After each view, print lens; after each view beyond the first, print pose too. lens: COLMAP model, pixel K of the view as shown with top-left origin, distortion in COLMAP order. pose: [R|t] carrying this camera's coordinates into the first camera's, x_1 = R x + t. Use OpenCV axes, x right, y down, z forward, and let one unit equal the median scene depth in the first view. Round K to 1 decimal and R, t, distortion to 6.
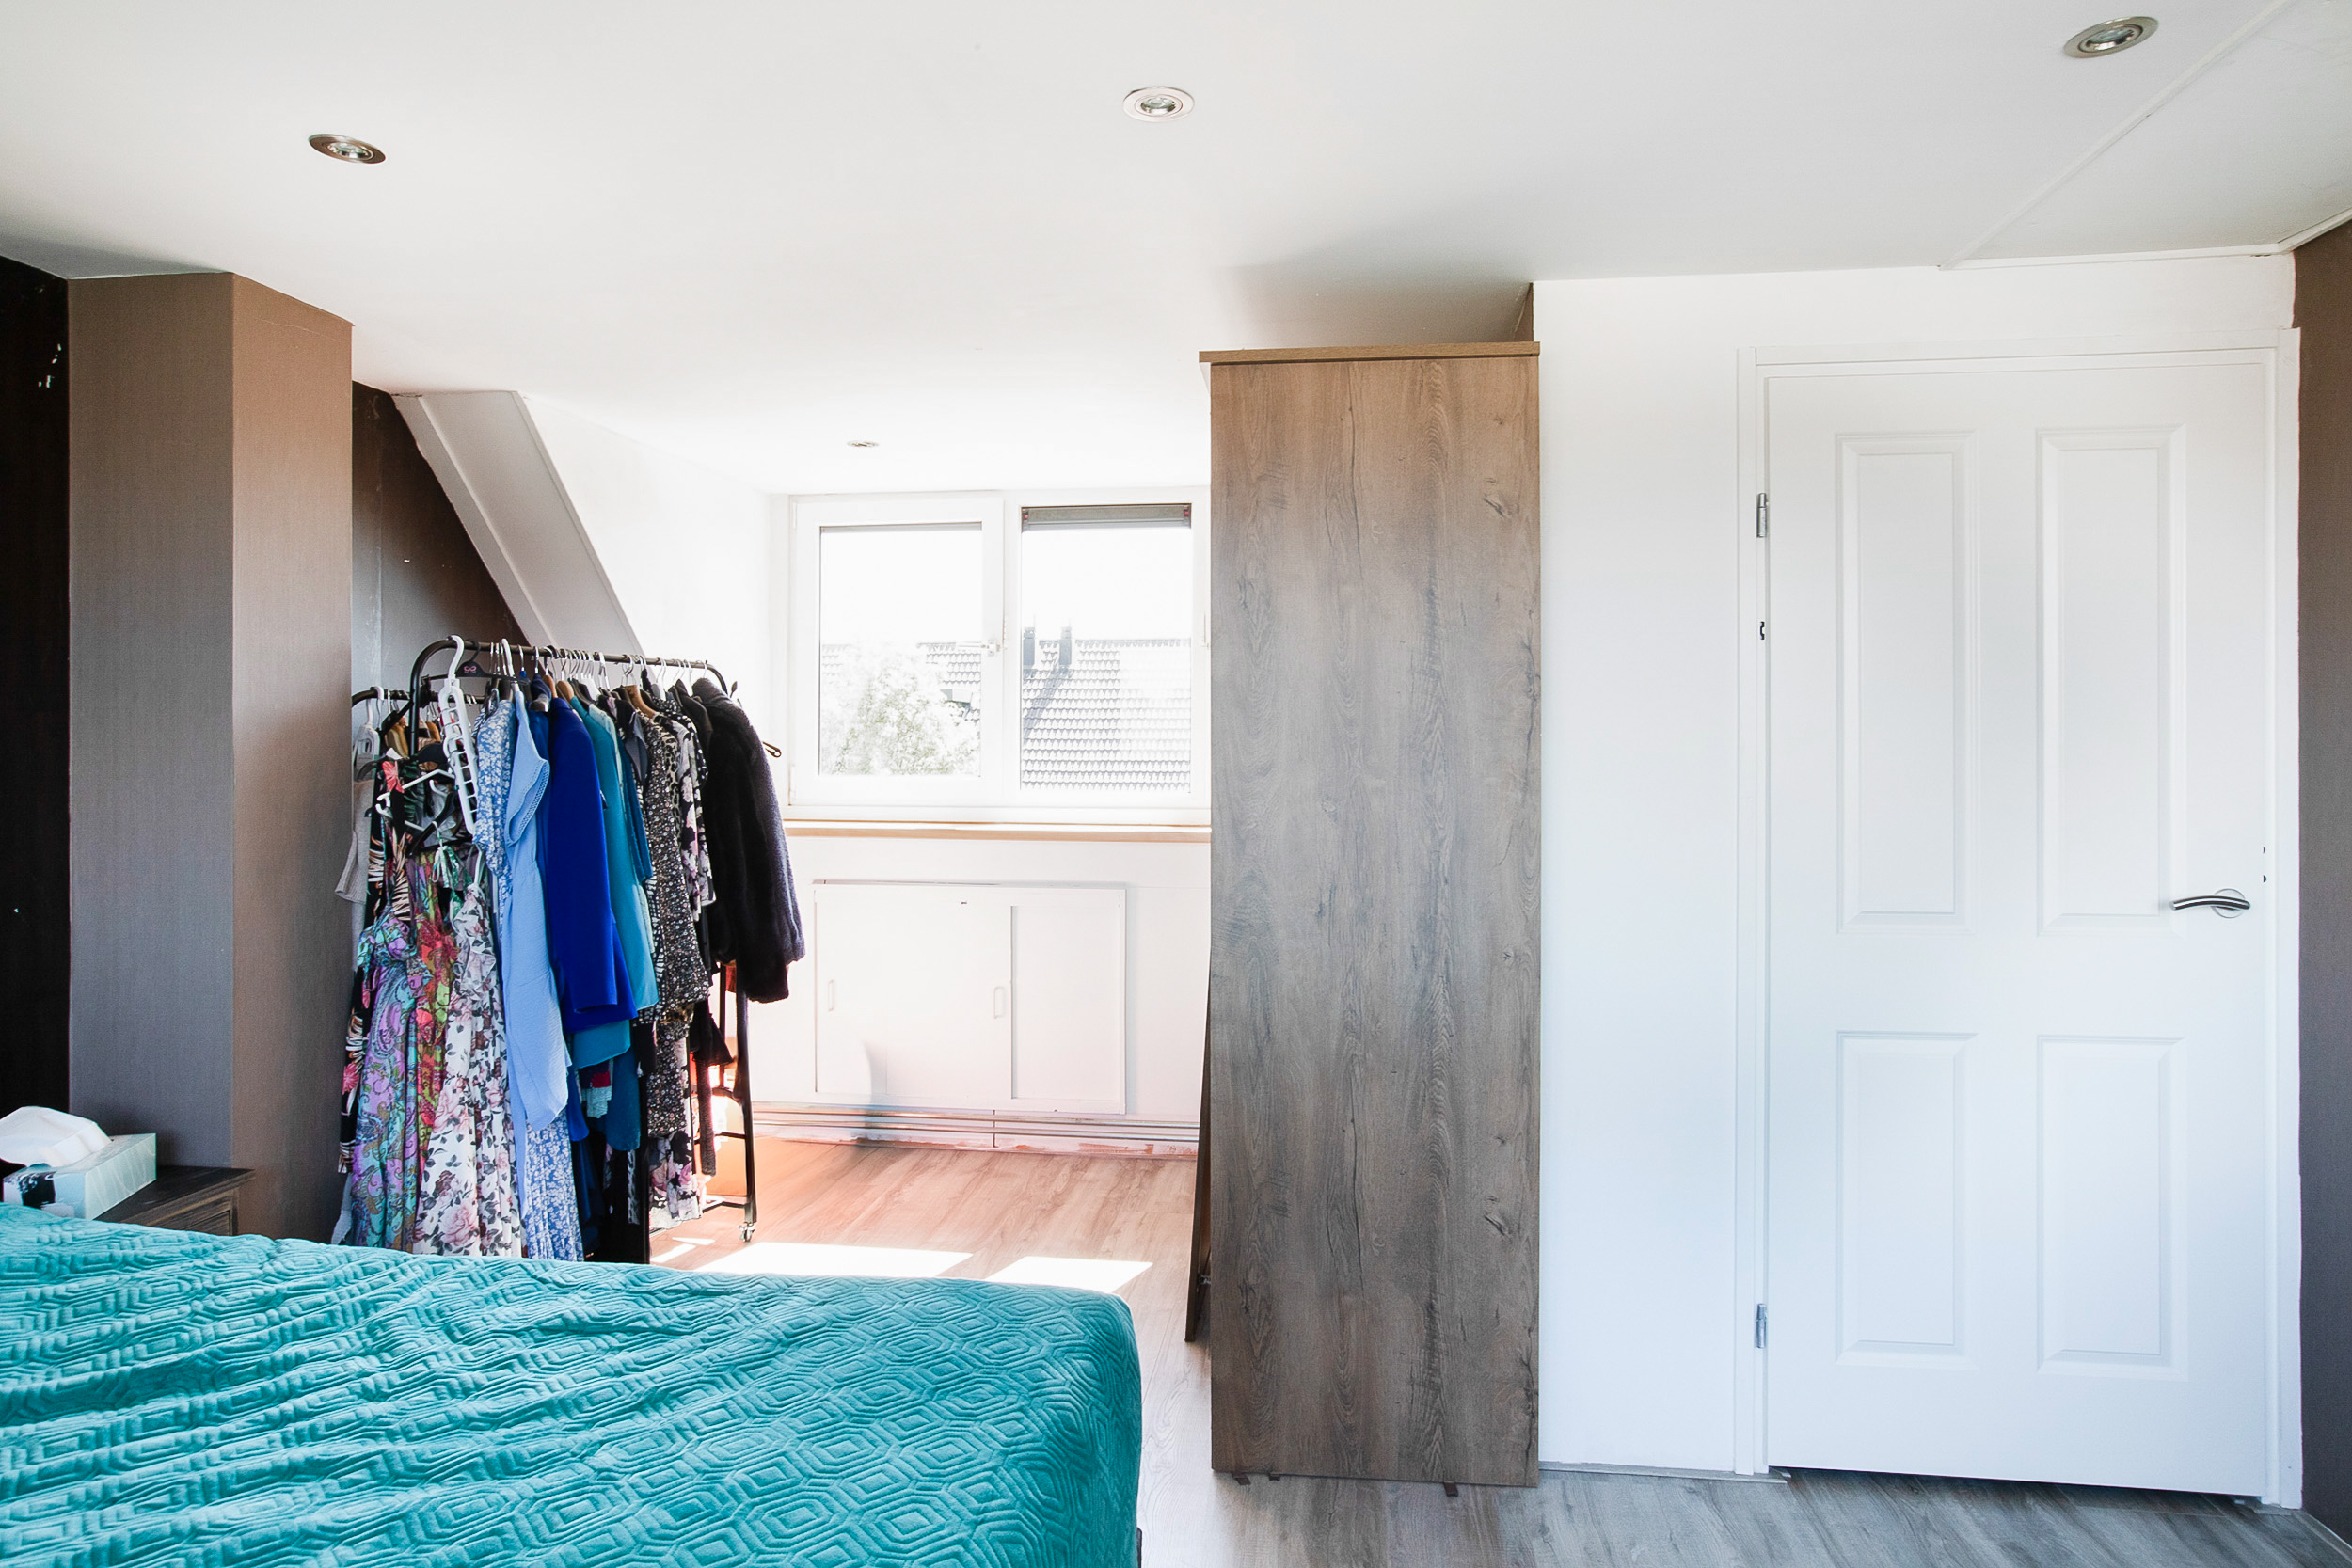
lens RADIAL K [[1313.0, 0, 1182.3], [0, 1313.0, 754.8], [0, 0, 1]] dist [-0.023530, 0.000995]
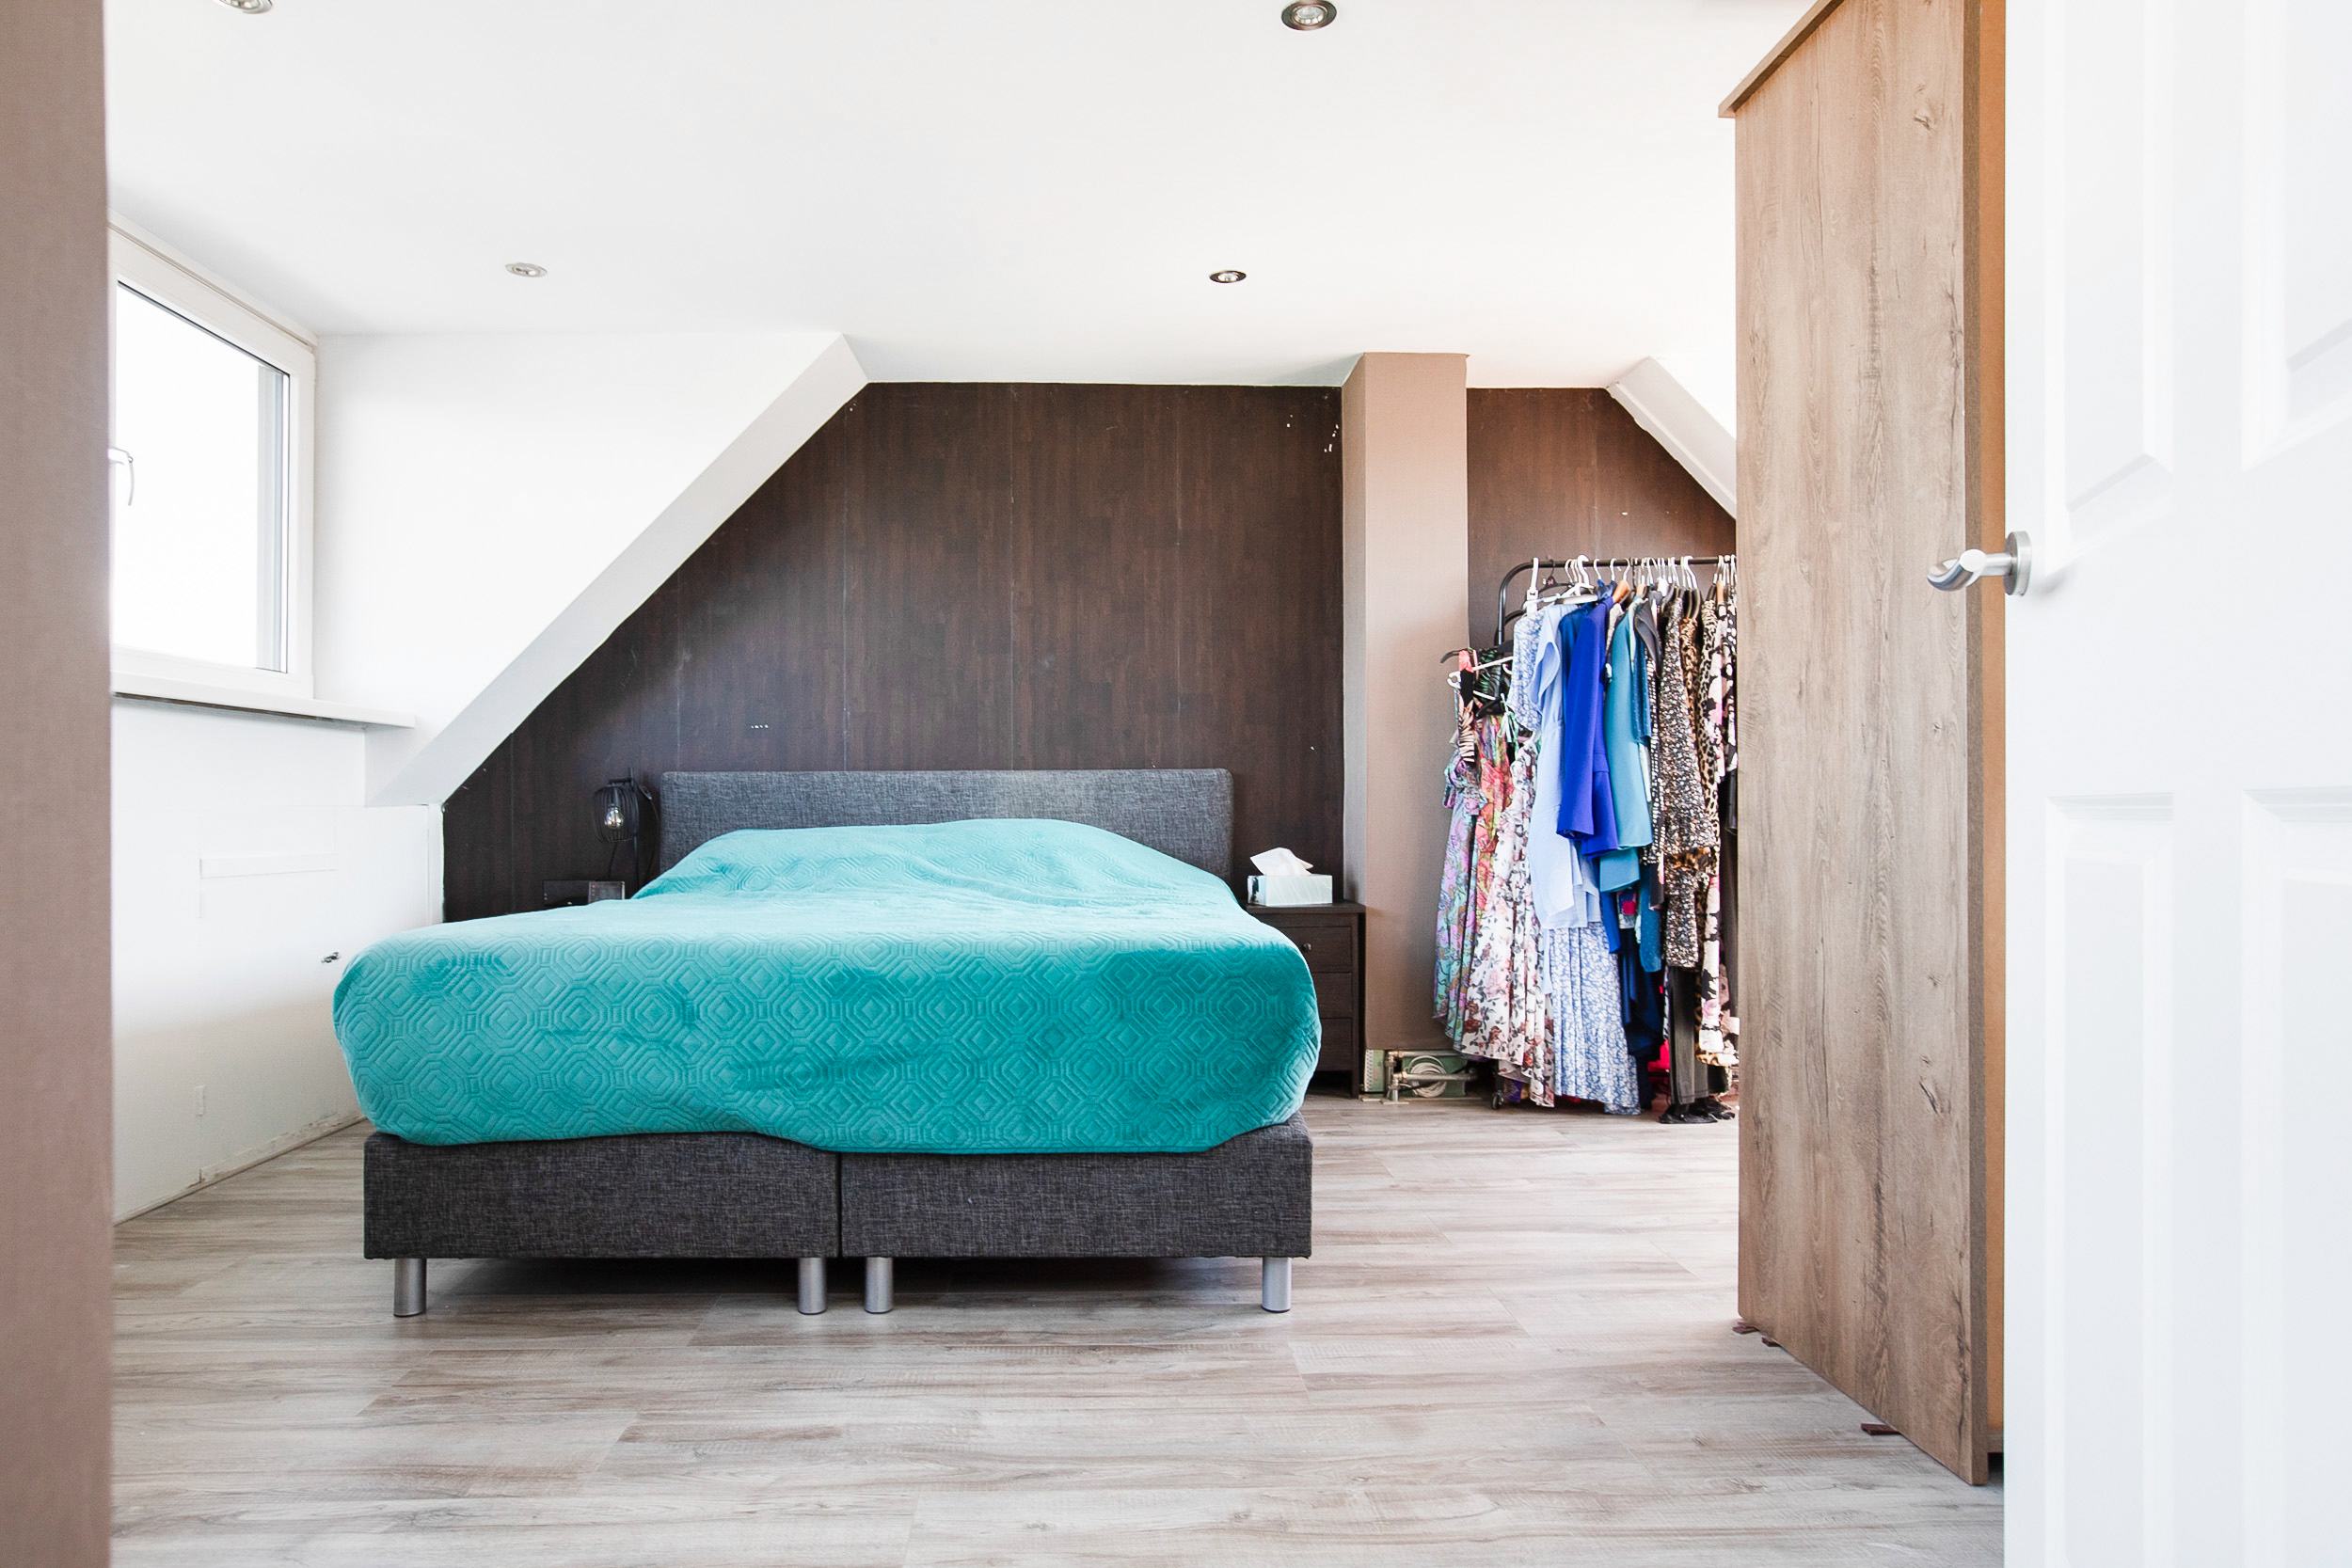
lens RADIAL K [[1387.3, 0, 1176.0], [0, 1387.3, 784.0], [0, 0, 1]] dist [-0.020675, 0.001109]
pose [[0.191643, -0.017382, -0.981311, 0.907603], [0.002853, 0.999849, -0.017153, 0.194419], [0.981461, 0.000488, 0.191663, 0.433335]]
